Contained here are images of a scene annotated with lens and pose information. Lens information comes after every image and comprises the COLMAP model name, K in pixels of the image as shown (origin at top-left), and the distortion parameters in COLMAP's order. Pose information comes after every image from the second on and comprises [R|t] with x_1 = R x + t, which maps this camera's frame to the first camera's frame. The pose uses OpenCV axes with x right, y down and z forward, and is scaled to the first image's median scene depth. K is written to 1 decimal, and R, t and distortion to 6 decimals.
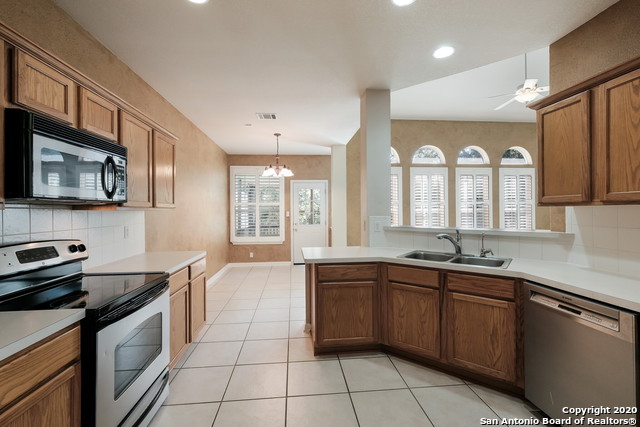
lens RADIAL K [[277.8, 0, 318.2], [0, 277.8, 210.1], [0, 0, 1]] dist [0.002598, -0.000027]
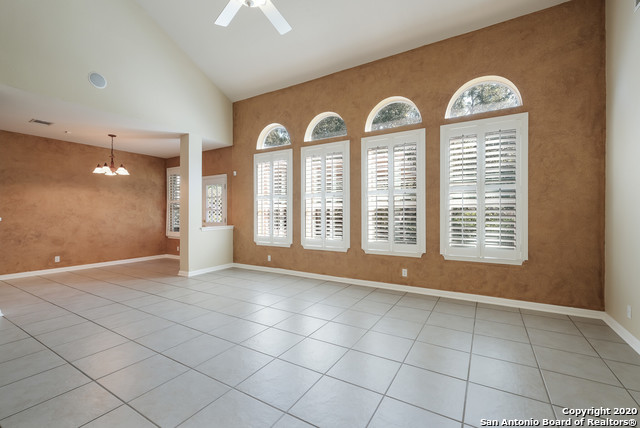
lens RADIAL K [[279.6, 0, 316.7], [0, 279.6, 214.0], [0, 0, 1]] dist [0.004252, 0.001528]
pose [[0.799244, 0.004598, -0.600990, 2.263081], [-0.002419, 0.999987, 0.004433, 0.050795], [0.601002, -0.002089, 0.799244, 1.206941]]
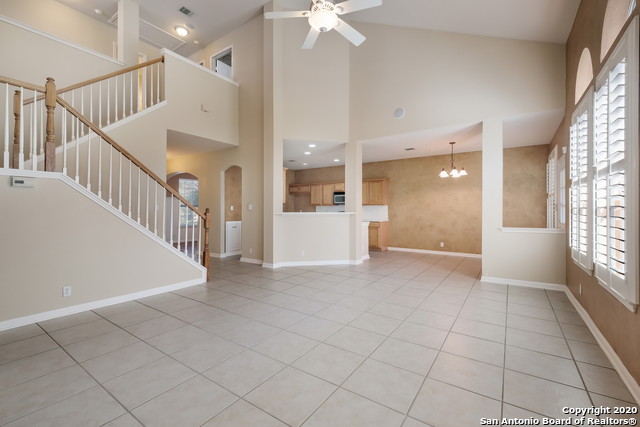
lens RADIAL K [[277.8, 0, 318.6], [0, 277.8, 208.7], [0, 0, 1]] dist [0.002598, -0.000027]
pose [[-0.643711, -0.001920, -0.765266, 2.359807], [0.001457, 0.999992, -0.003735, 0.053649], [0.765267, -0.003519, -0.643703, 2.665264]]
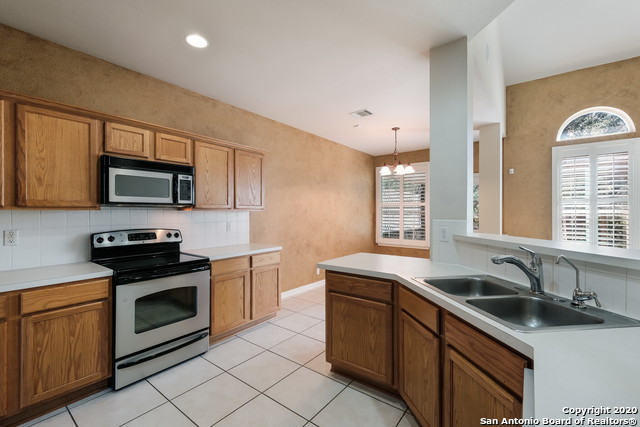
lens RADIAL K [[277.8, 0, 316.2], [0, 277.8, 211.2], [0, 0, 1]] dist [0.002598, -0.000027]
pose [[0.728748, 0.003001, -0.684775, 0.575464], [-0.003393, 0.999994, 0.000771, 0.000069], [0.684773, 0.001761, 0.728754, 0.305857]]
